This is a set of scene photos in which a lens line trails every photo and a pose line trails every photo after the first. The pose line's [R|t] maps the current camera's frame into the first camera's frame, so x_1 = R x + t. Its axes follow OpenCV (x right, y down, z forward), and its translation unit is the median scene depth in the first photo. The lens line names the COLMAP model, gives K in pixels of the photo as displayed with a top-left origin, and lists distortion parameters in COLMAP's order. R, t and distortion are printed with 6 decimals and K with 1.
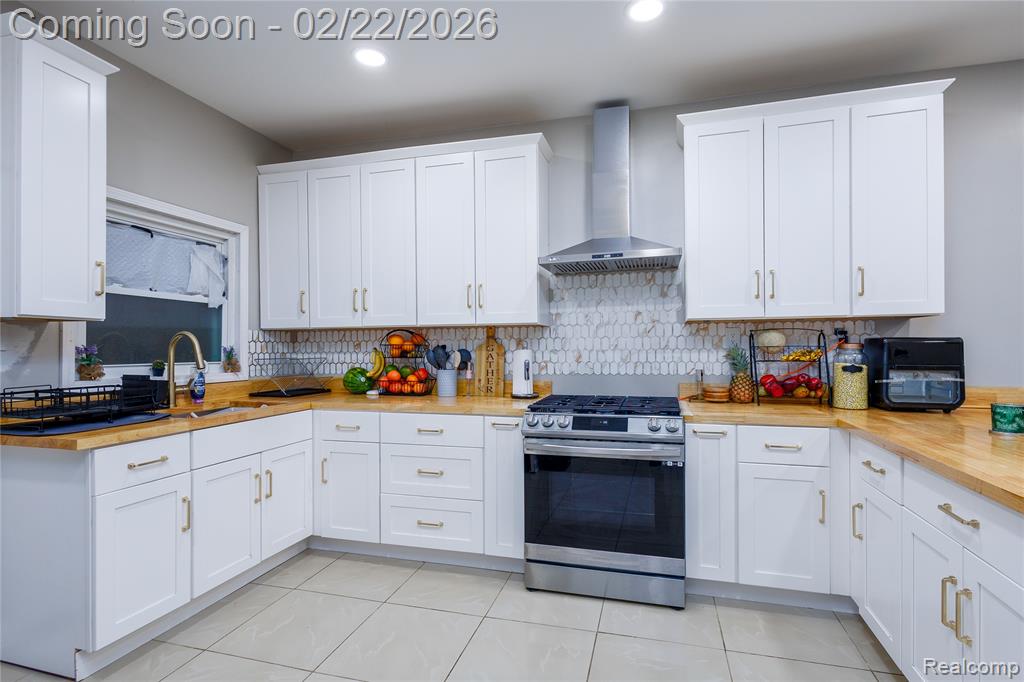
lens RADIAL K [[484.5, 0, 525.2], [0, 484.5, 347.1], [0, 0, 1]] dist [0.013516, -0.002288]
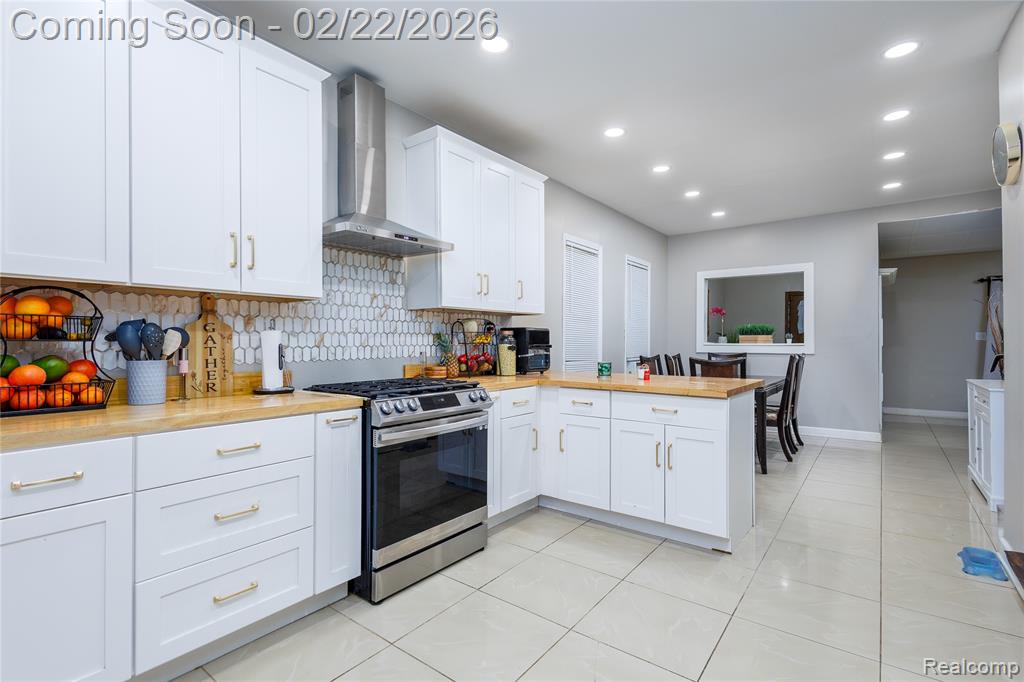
lens RADIAL K [[484.5, 0, 508.3], [0, 484.5, 339.2], [0, 0, 1]] dist [0.013516, -0.002288]
pose [[0.392054, 0.009519, 0.919893, -0.598077], [-0.001335, 0.999951, -0.009779, 0.027884], [-0.919941, 0.002606, 0.392048, 0.372575]]
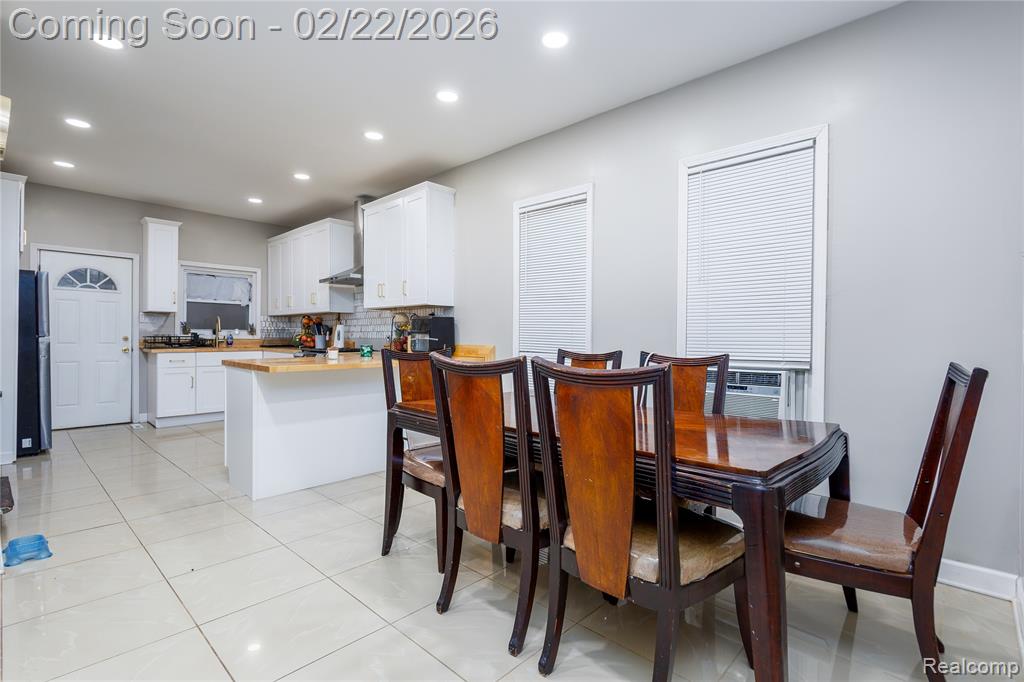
lens RADIAL K [[484.5, 0, 518.9], [0, 484.5, 338.7], [0, 0, 1]] dist [0.013516, -0.002288]
pose [[0.878978, 0.016130, -0.476589, 1.681613], [-0.013310, 0.999868, 0.009292, 0.035156], [0.476676, -0.001824, 0.879077, -0.408665]]
